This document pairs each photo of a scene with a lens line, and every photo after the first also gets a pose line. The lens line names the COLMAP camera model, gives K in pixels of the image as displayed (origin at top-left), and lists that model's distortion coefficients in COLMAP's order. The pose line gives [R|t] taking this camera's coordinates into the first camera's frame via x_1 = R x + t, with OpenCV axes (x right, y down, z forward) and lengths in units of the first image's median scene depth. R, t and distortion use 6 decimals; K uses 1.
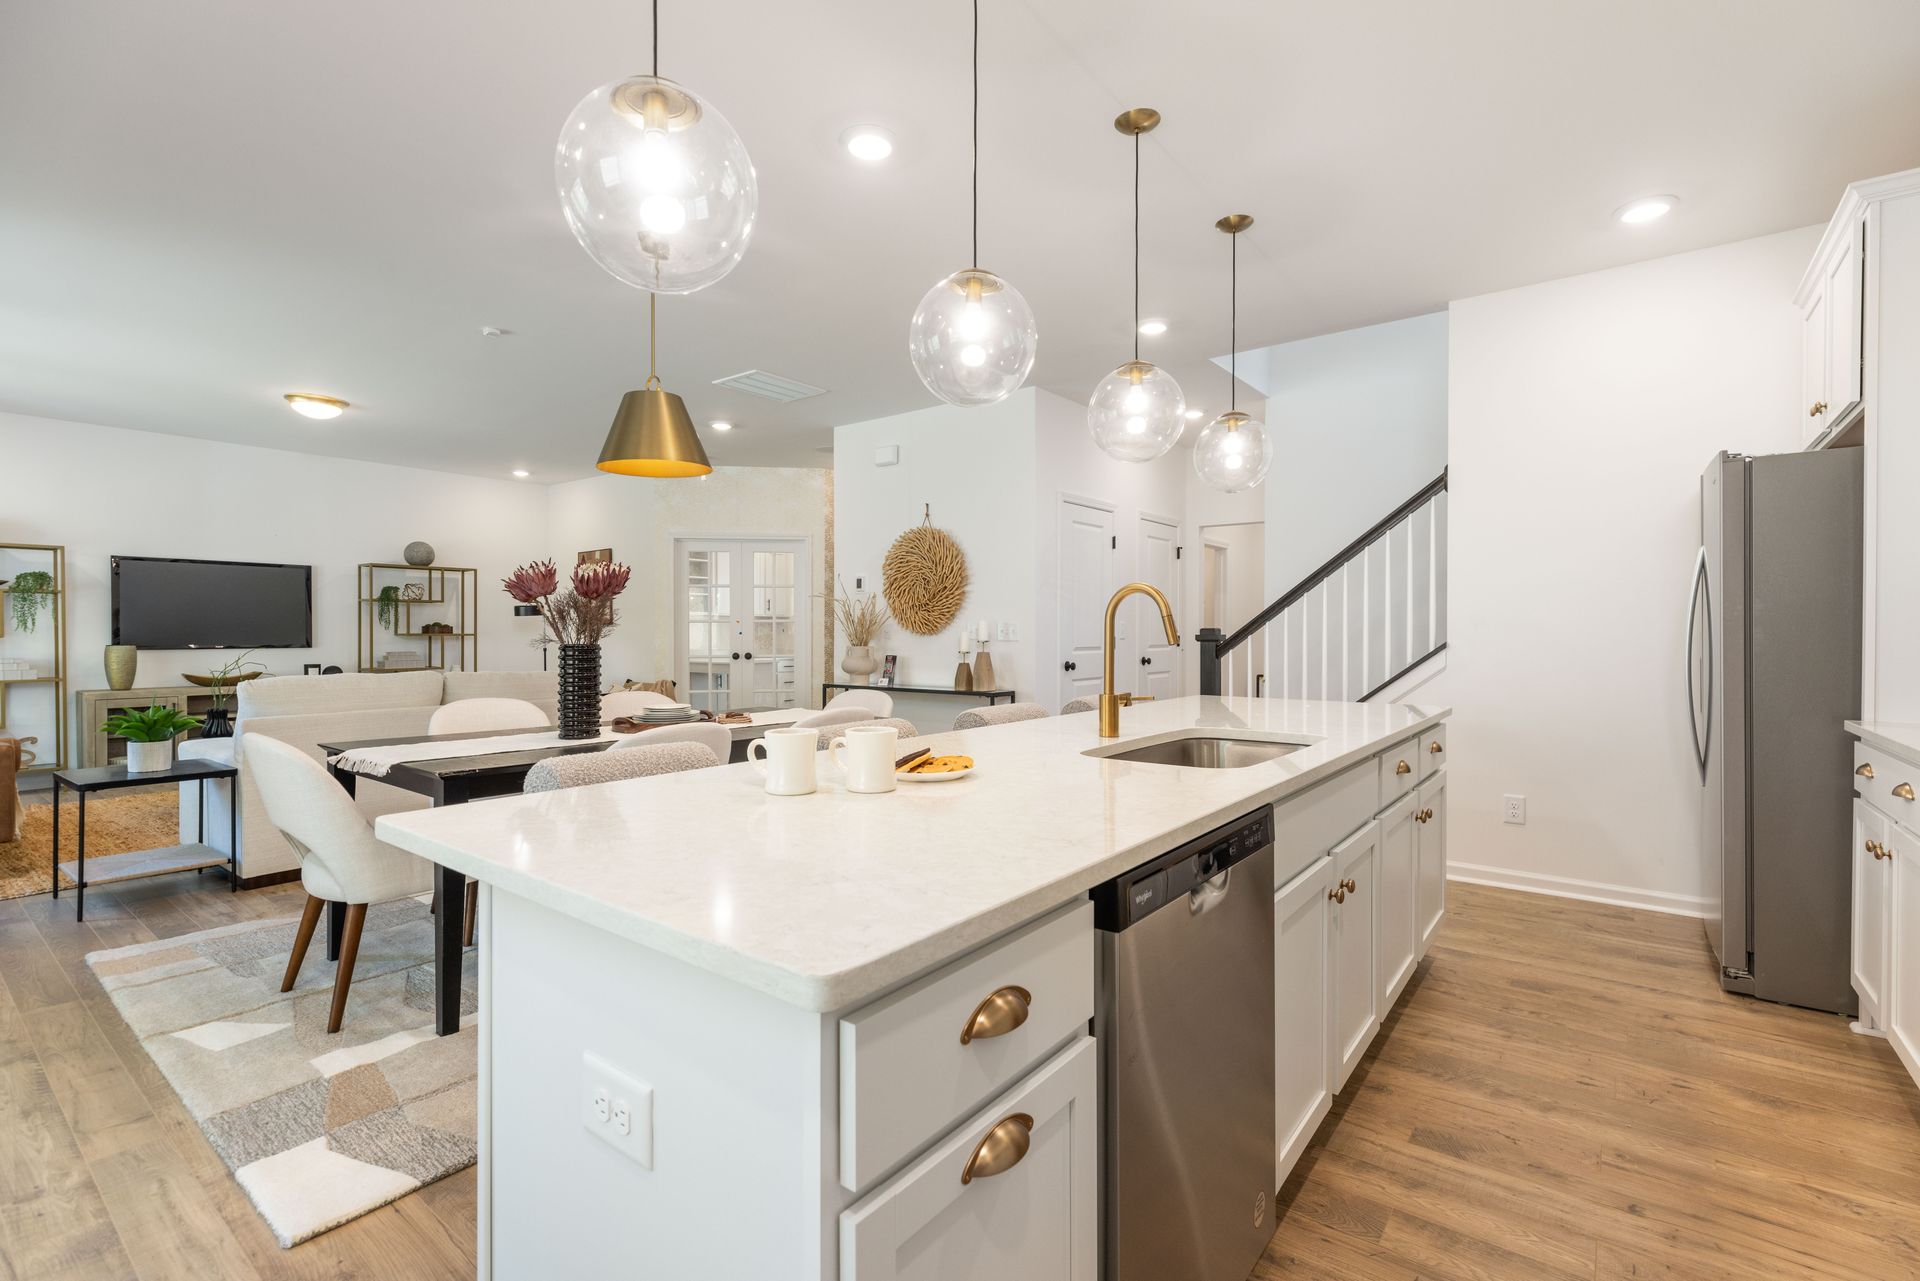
lens RADIAL K [[860.7, 0, 960.0], [0, 860.7, 640.5], [0, 0, 1]] dist [-0.001828, -0.000018]
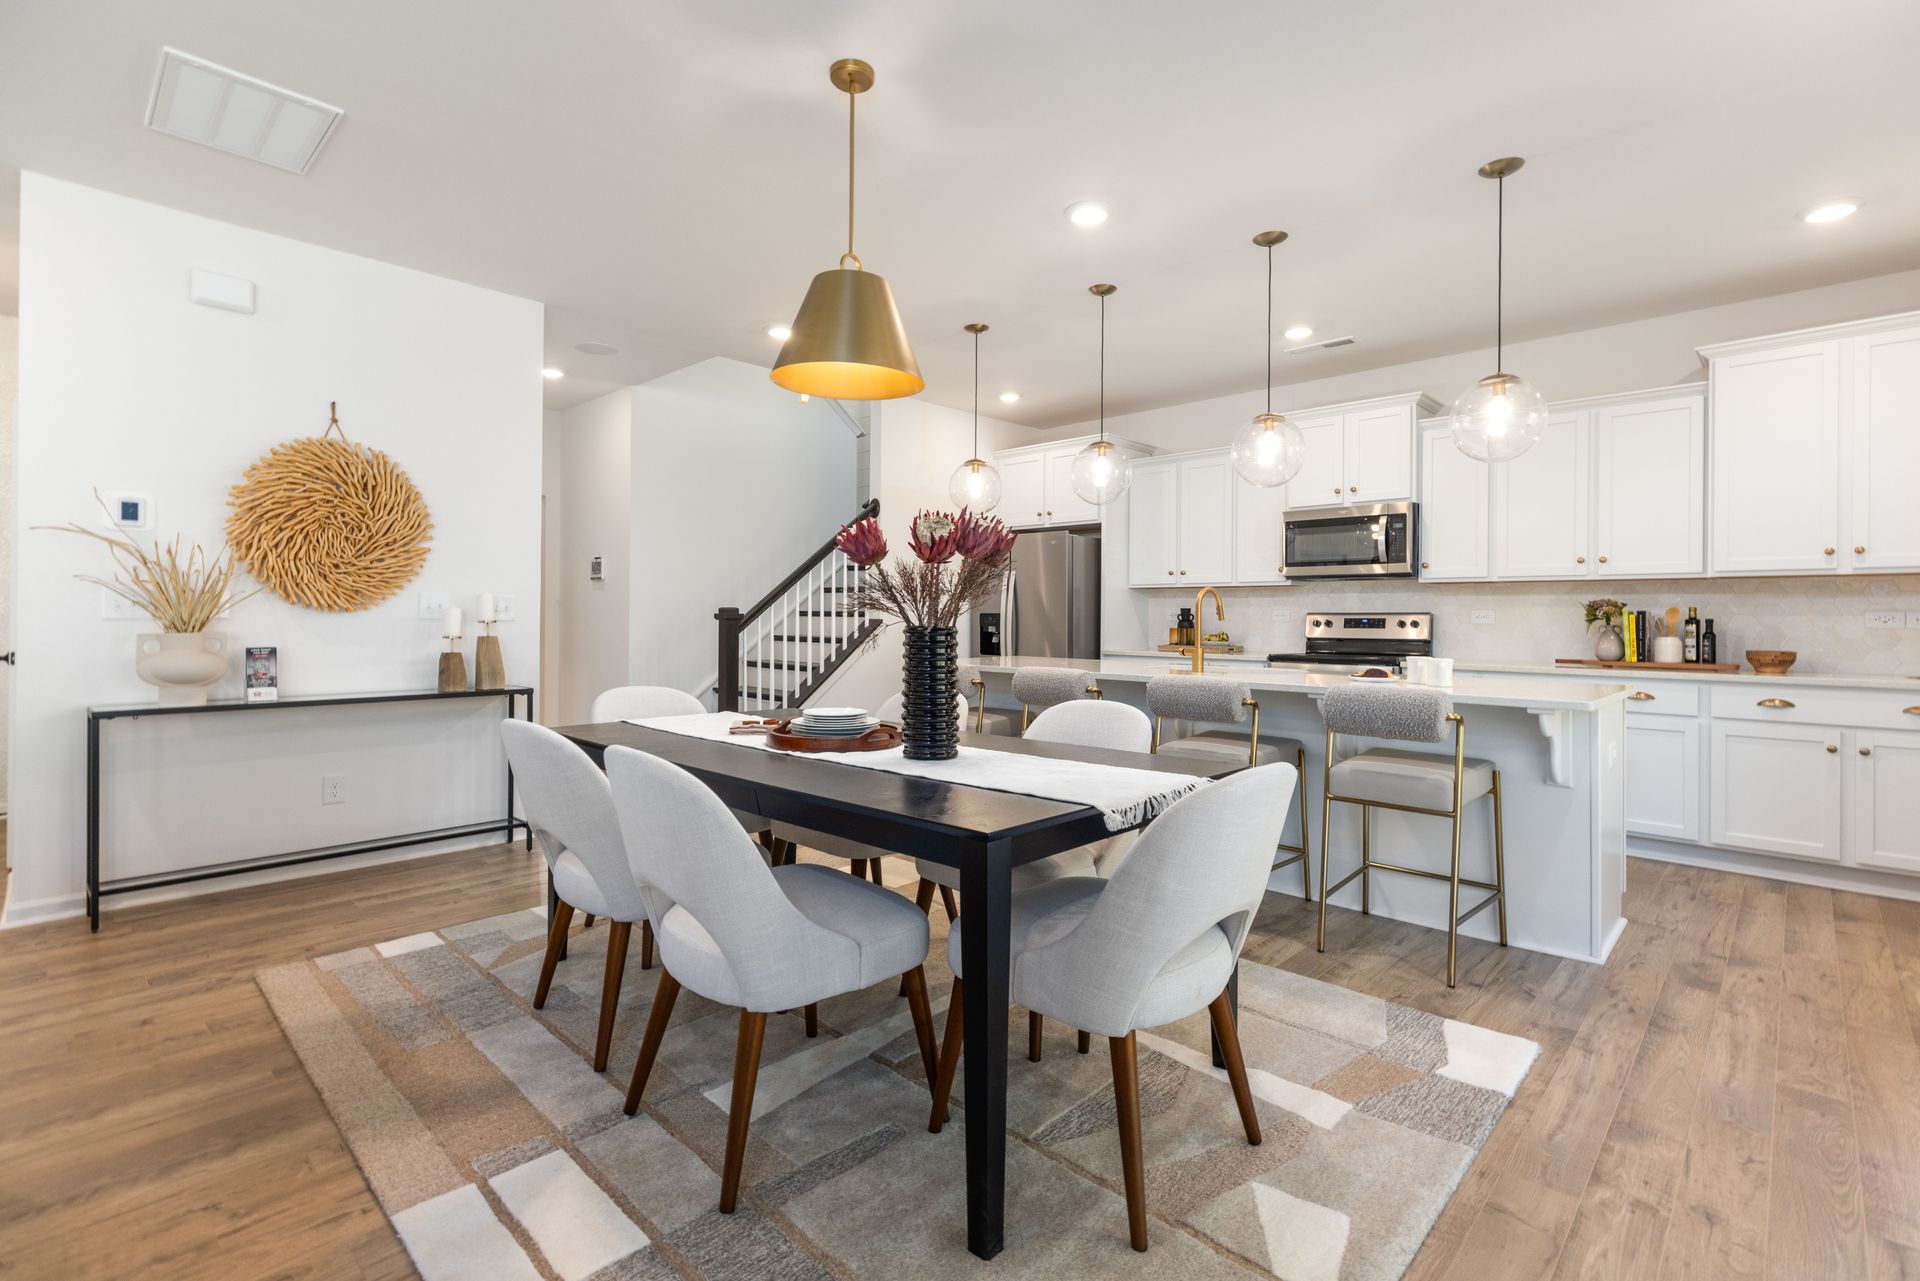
lens RADIAL K [[882.5, 0, 958.9], [0, 882.5, 599.3], [0, 0, 1]] dist [0.006061, -0.000082]
pose [[0.105168, 0.019822, 0.994257, -0.626150], [0.002042, 0.999795, -0.020149, -0.001621], [-0.994452, 0.004150, 0.105106, 0.478743]]
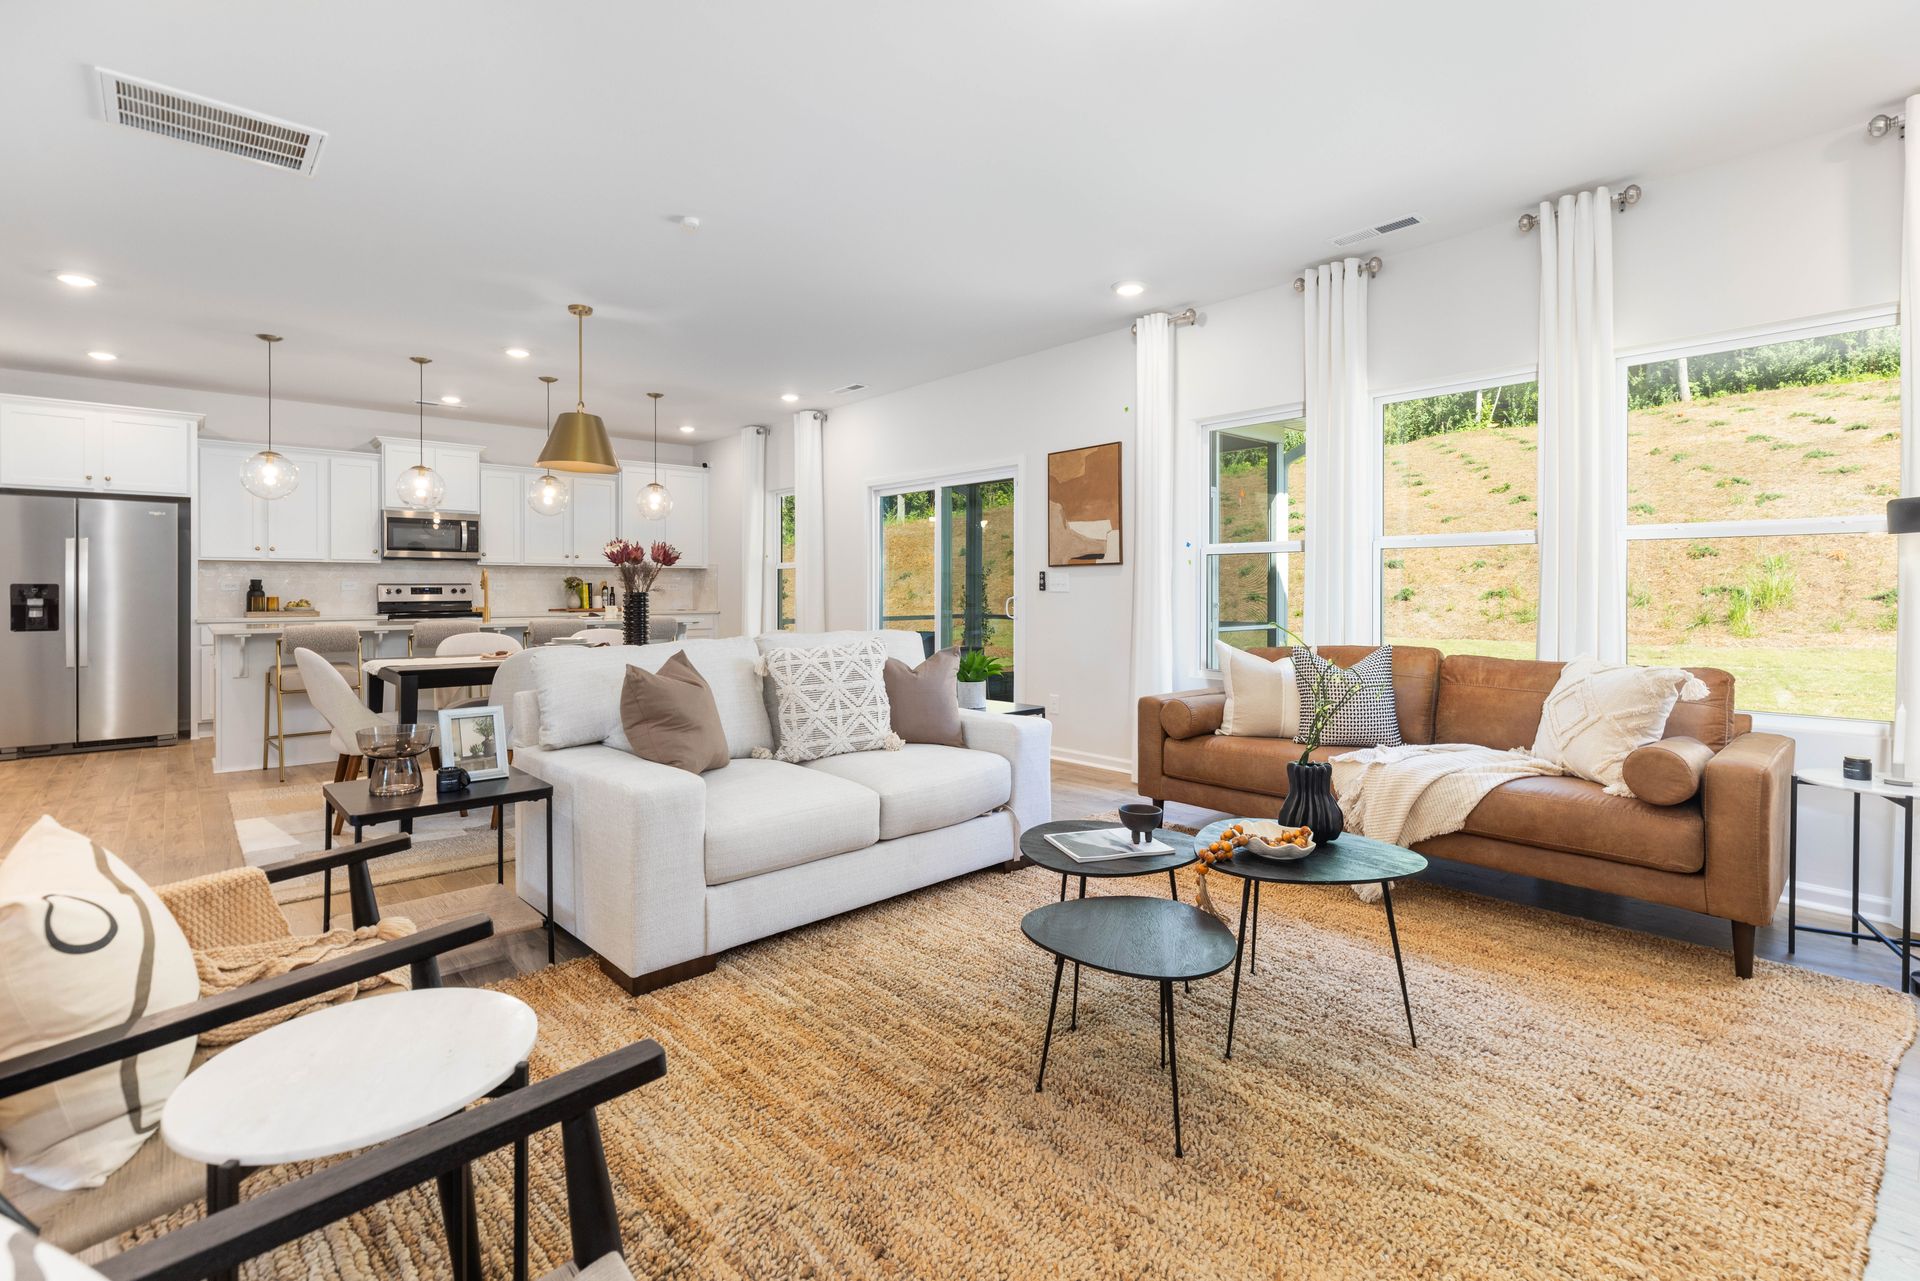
lens RADIAL K [[882.5, 0, 958.9], [0, 882.5, 599.3], [0, 0, 1]] dist [0.006061, -0.000082]
pose [[-0.982819, -0.003381, 0.184543, -0.710766], [0.000765, 0.999749, 0.022391, -0.011035], [-0.184572, 0.022147, -0.982569, 1.336286]]
